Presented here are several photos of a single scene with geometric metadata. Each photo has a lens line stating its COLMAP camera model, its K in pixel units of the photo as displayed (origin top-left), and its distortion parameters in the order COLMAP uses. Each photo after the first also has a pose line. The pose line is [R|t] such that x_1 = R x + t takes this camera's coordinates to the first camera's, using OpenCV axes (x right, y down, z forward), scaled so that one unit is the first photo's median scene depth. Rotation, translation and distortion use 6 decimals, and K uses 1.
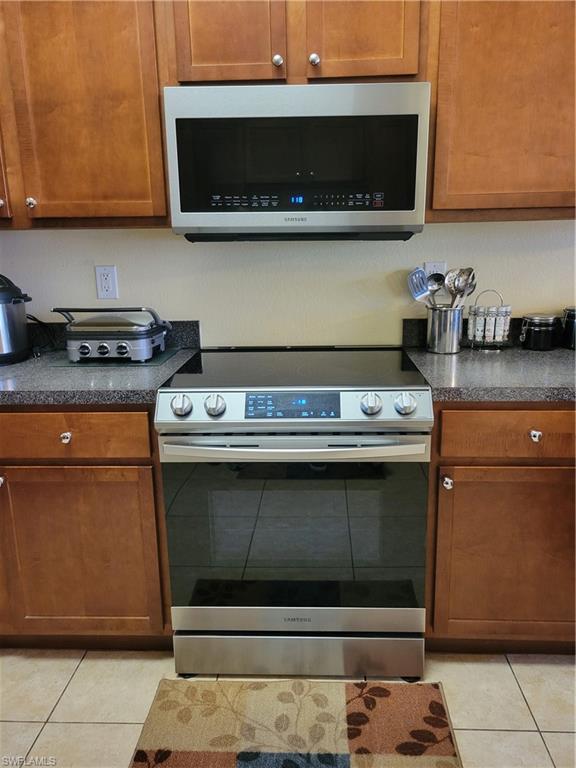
lens RADIAL K [[576.4, 0, 290.4], [0, 576.4, 384.1], [0, 0, 1]] dist [0.000293, 0.003124]
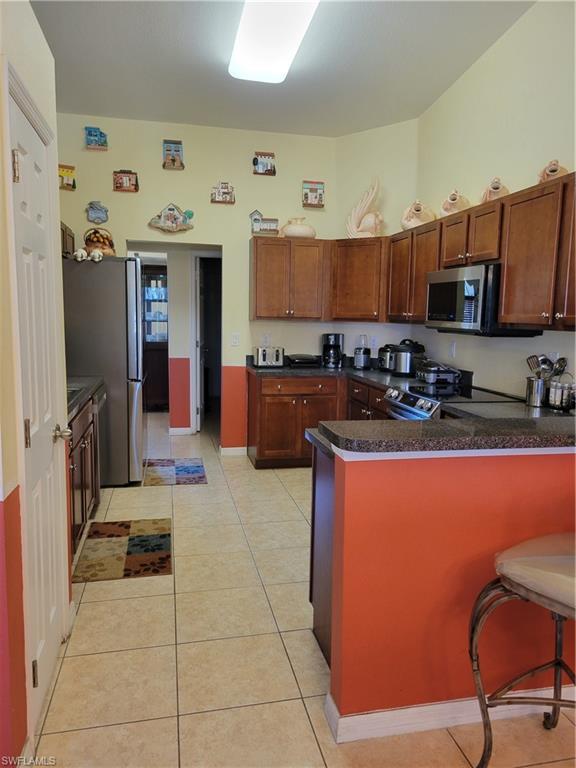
lens RADIAL K [[576.4, 0, 288.6], [0, 576.4, 383.6], [0, 0, 1]] dist [0.000293, 0.003124]
pose [[0.241887, 0.135386, -0.960813, 1.688915], [-0.251504, 0.965124, 0.072677, -0.058282], [0.937143, 0.224069, 0.267501, -0.134578]]
